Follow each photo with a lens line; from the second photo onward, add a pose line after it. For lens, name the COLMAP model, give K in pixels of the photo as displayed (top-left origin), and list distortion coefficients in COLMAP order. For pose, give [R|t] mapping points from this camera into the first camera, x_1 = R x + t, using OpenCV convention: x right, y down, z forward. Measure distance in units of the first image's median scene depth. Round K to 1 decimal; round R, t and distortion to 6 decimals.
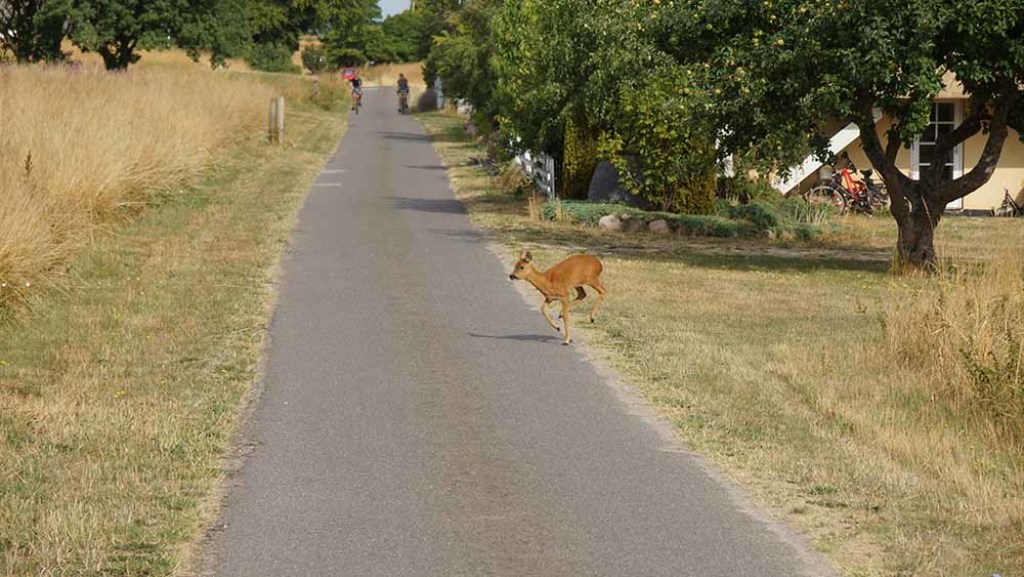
lens RADIAL K [[4914.0, 0, 458.3], [0, 4914.0, 325.5], [0, 0, 1]] dist [0.293249, 0.000000]
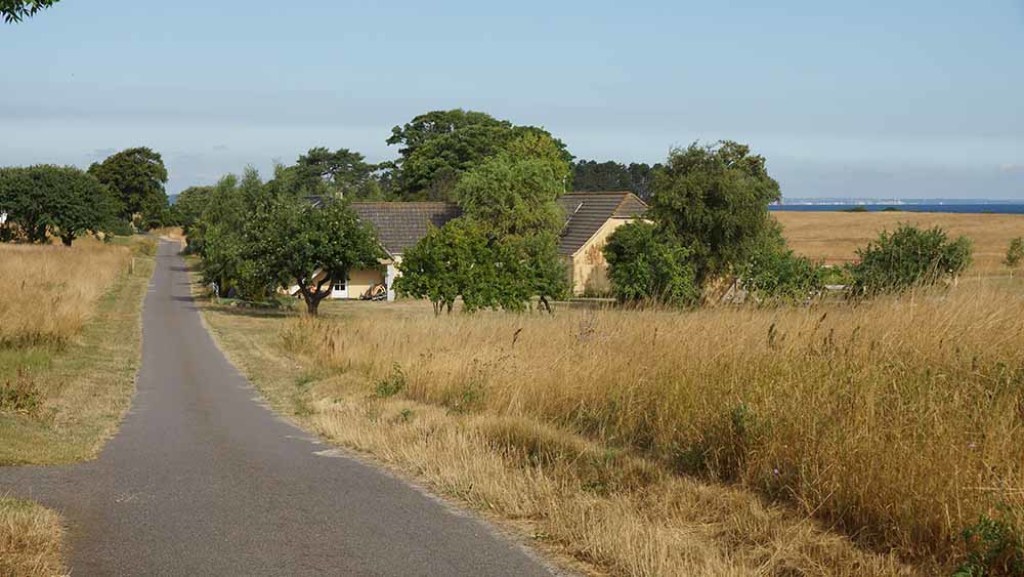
lens RADIAL K [[2512.2, 0, 512.1], [0, 2512.2, 289.6], [0, 0, 1]] dist [0.080157, 0.000000]
pose [[0.992873, -0.007904, 0.118913, 0.015596], [0.010434, 0.999732, -0.020663, 0.008291], [-0.118718, 0.021756, 0.992690, -0.864676]]
